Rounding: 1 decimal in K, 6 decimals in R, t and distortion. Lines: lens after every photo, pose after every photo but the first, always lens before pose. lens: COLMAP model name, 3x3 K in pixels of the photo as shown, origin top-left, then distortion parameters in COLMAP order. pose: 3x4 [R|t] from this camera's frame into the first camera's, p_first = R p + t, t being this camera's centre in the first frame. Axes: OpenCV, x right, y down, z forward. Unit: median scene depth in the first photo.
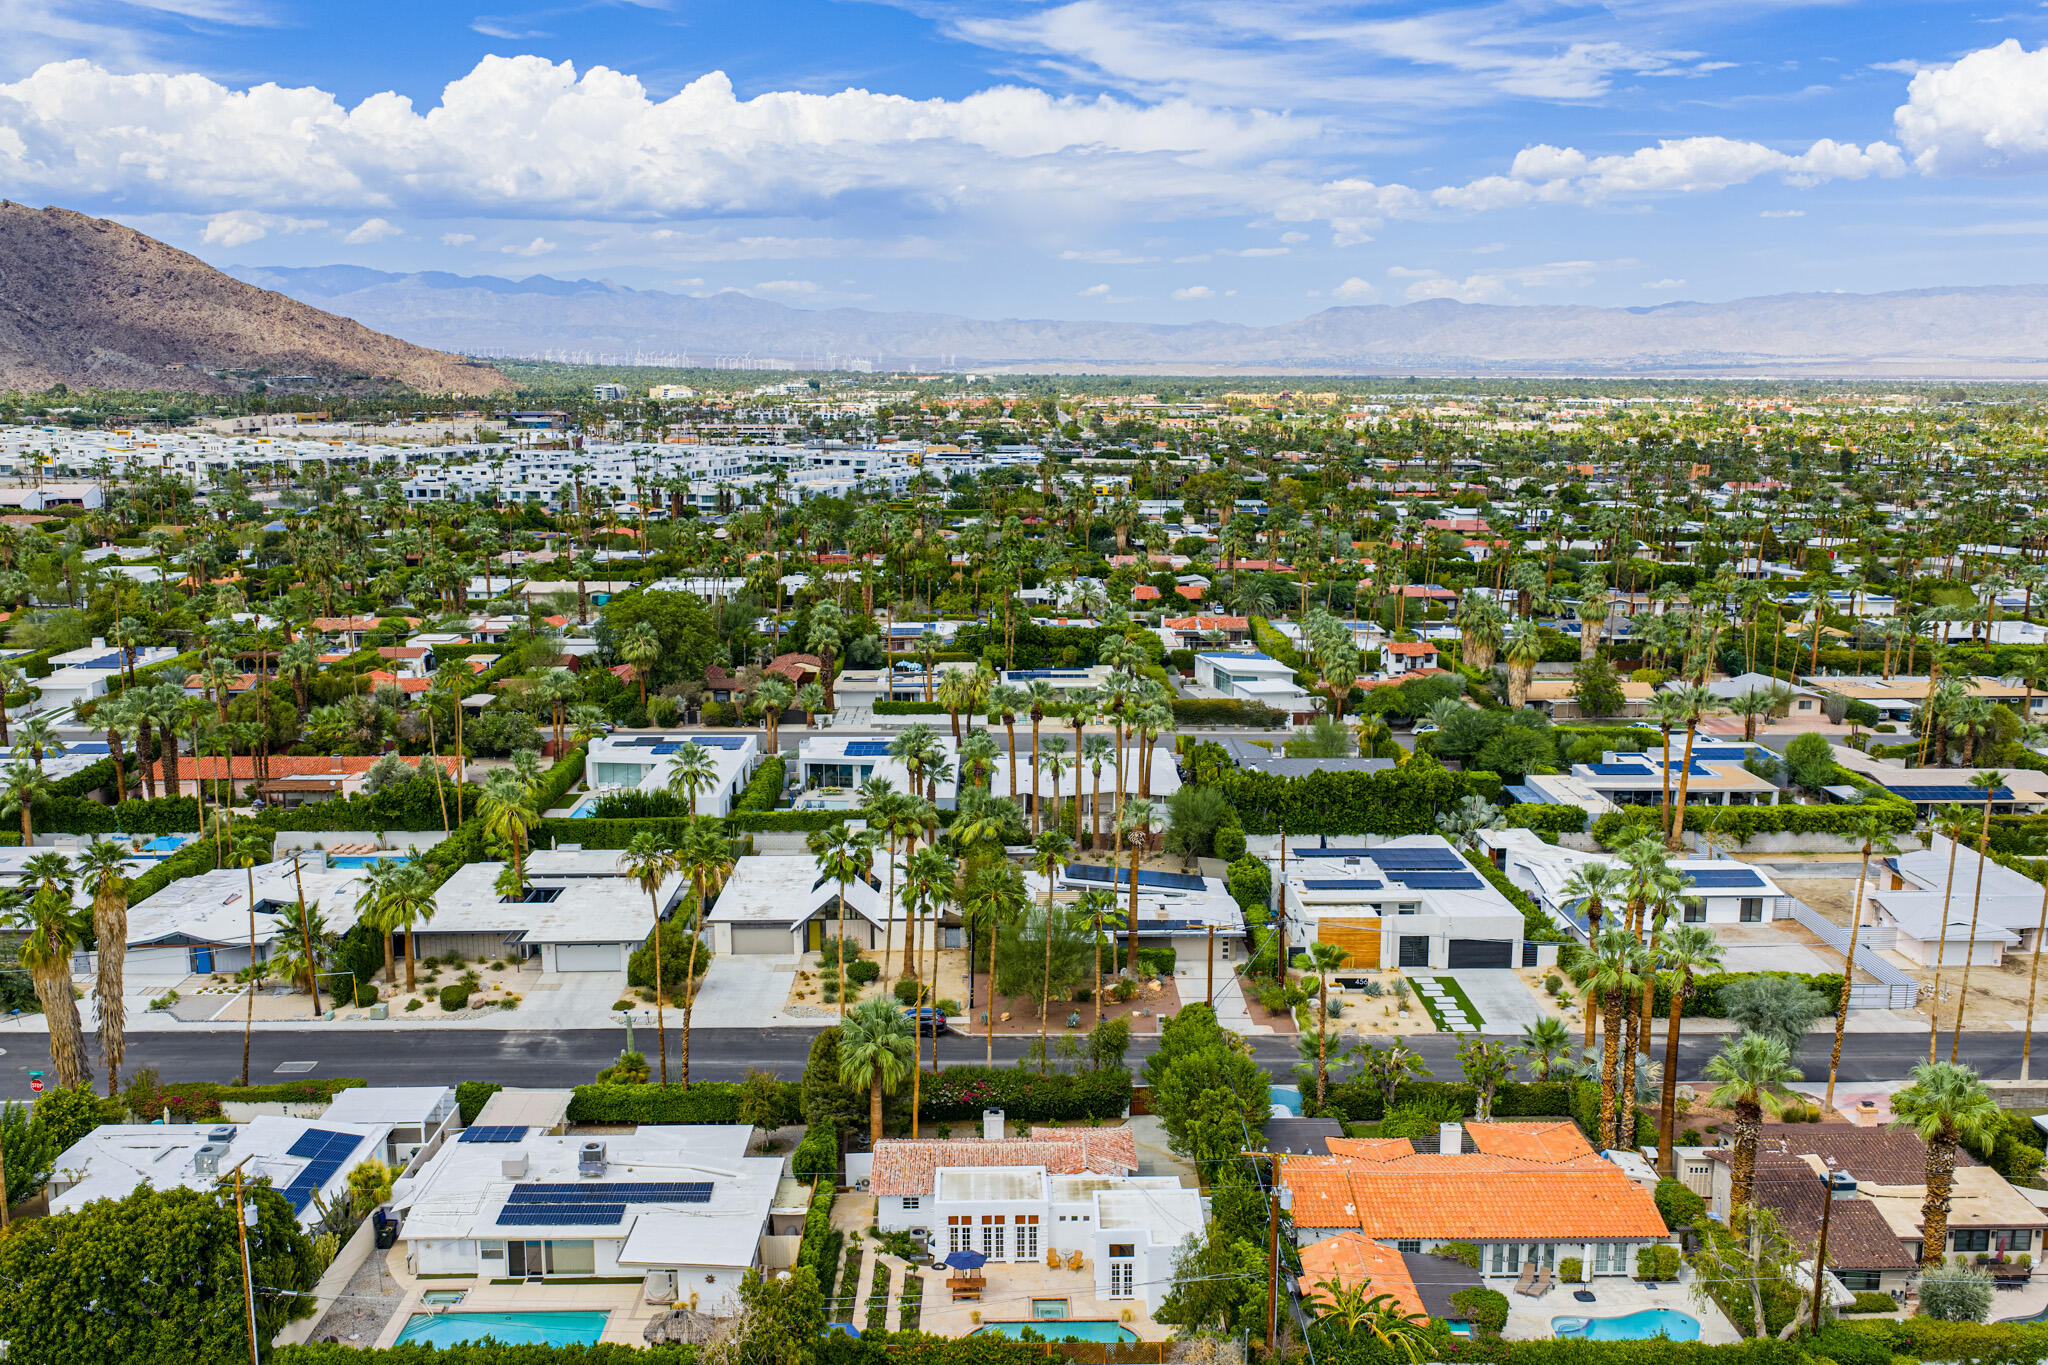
lens RADIAL K [[1764.2, 0, 1027.4], [0, 1764.2, 682.8], [0, 0, 1]] dist [0.020010, -0.011683]
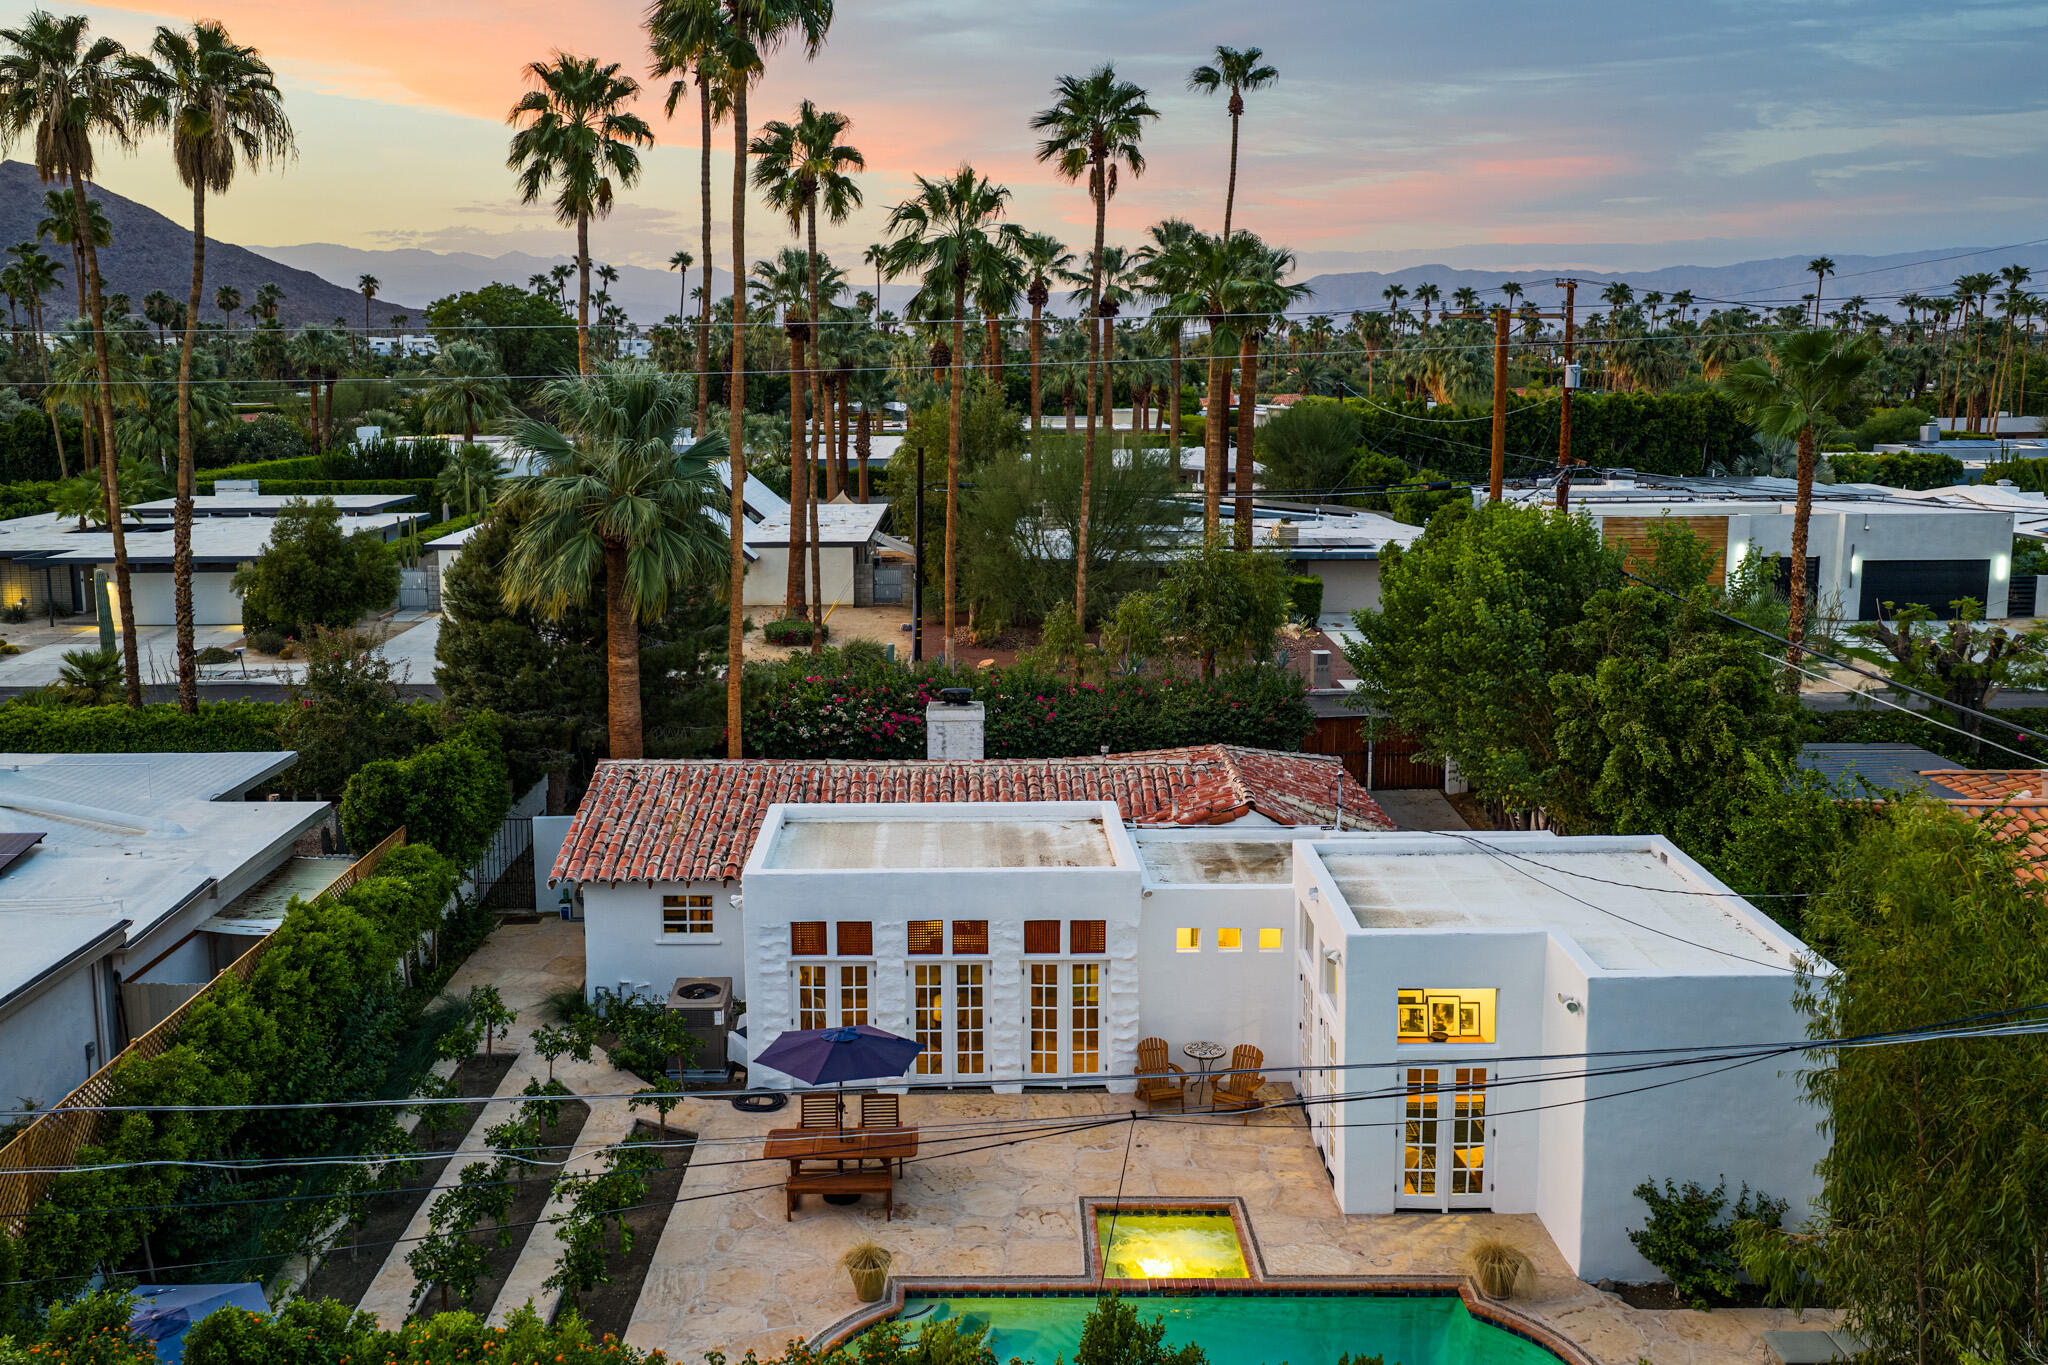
lens RADIAL K [[1764.2, 0, 959.5], [0, 1764.2, 616.0], [0, 0, 1]] dist [0.020010, -0.011683]
pose [[0.999581, -0.001992, -0.028883, -0.009037], [0.001121, 0.999545, -0.030134, 0.258658], [0.028930, 0.030089, 0.999128, 0.707844]]
